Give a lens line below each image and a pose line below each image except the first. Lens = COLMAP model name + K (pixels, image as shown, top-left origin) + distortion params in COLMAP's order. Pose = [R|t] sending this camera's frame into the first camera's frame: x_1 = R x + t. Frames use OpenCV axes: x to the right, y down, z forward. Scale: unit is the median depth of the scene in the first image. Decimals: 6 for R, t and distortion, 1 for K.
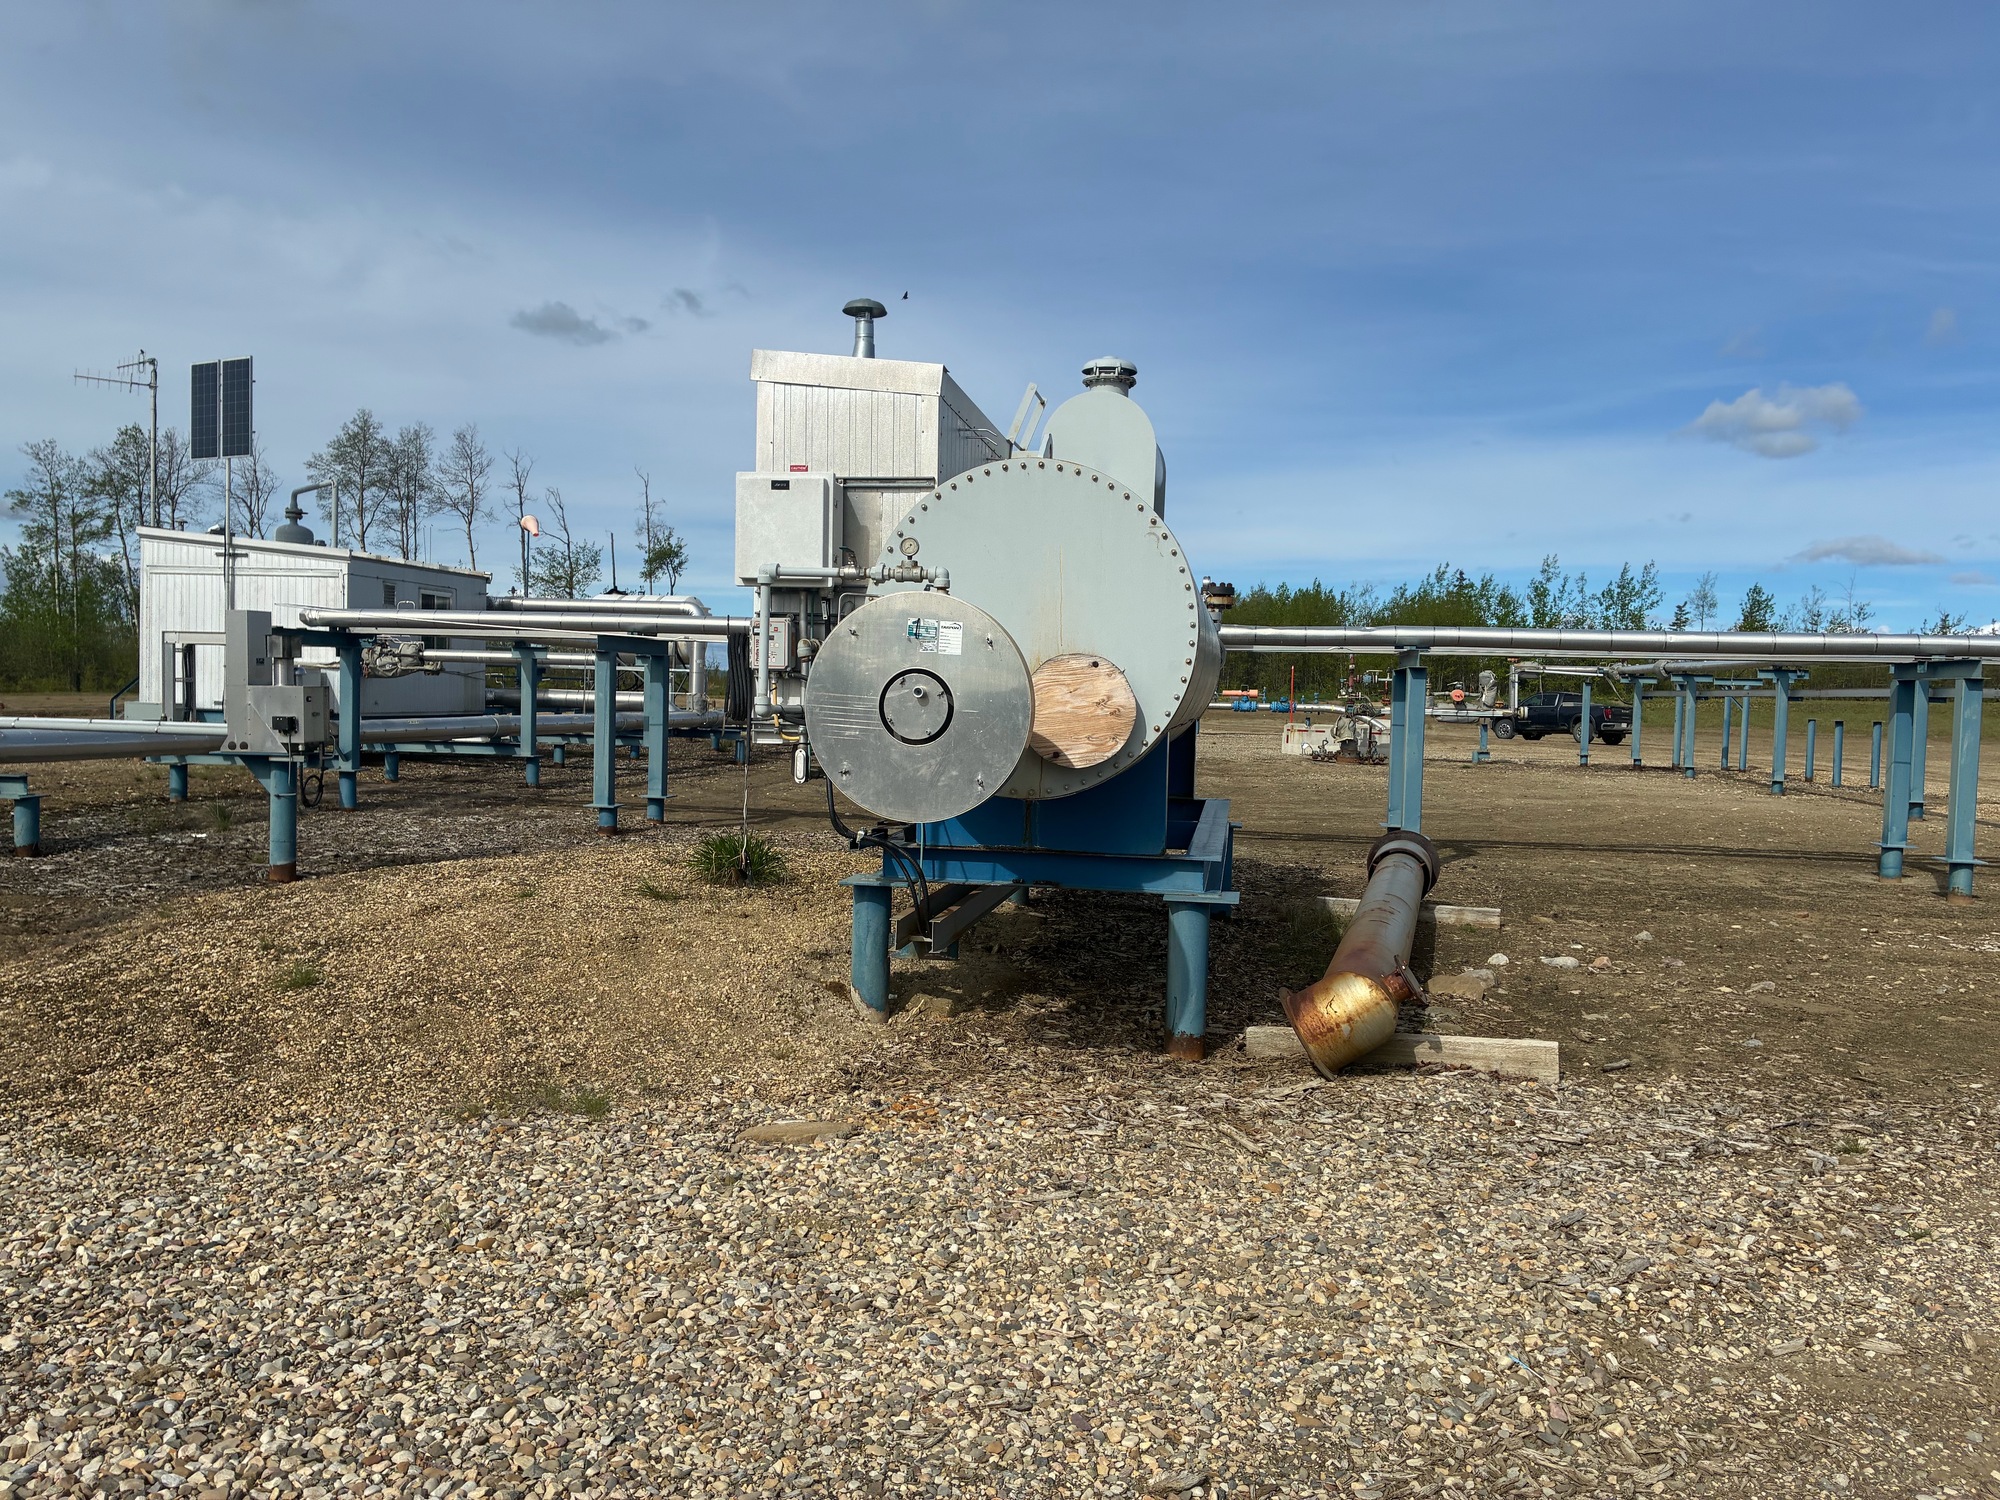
lens RADIAL K [[1538.2, 0, 987.0], [0, 1538.2, 761.2], [0, 0, 1]] dist [0.051152, -0.069992]
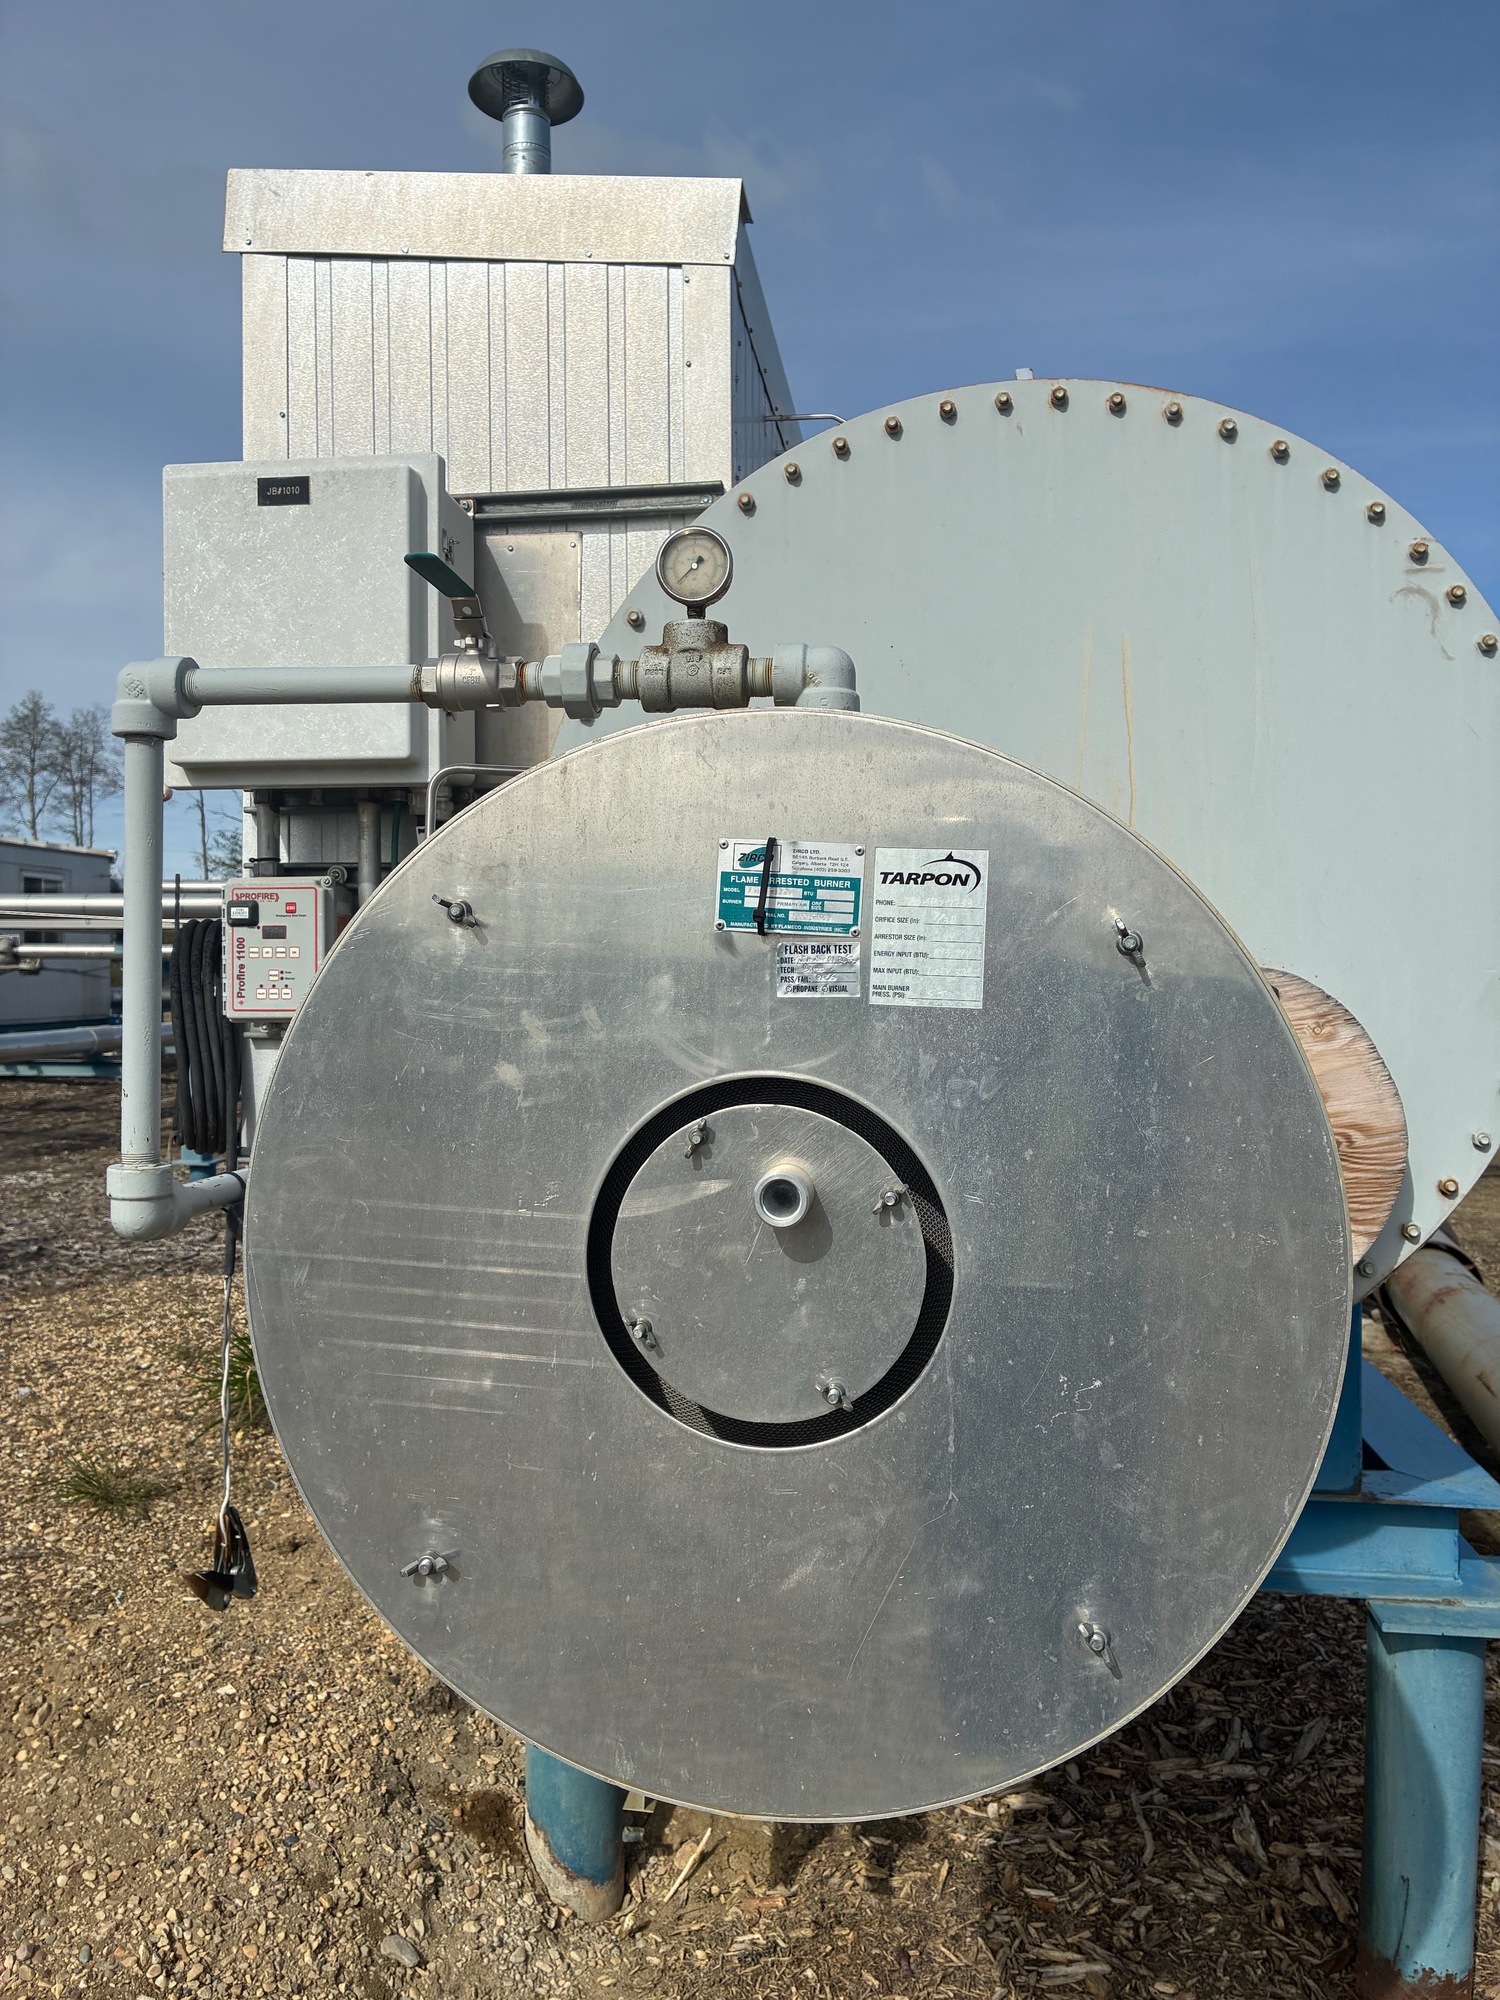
lens RADIAL K [[1538.2, 0, 753.6], [0, 1538.2, 993.4], [0, 0, 1]] dist [0.051152, -0.069992]
pose [[0.998870, -0.023093, 0.041536, -0.011114], [0.024265, 0.999315, -0.027933, -0.013148], [-0.040862, 0.028909, 0.998746, 0.157639]]
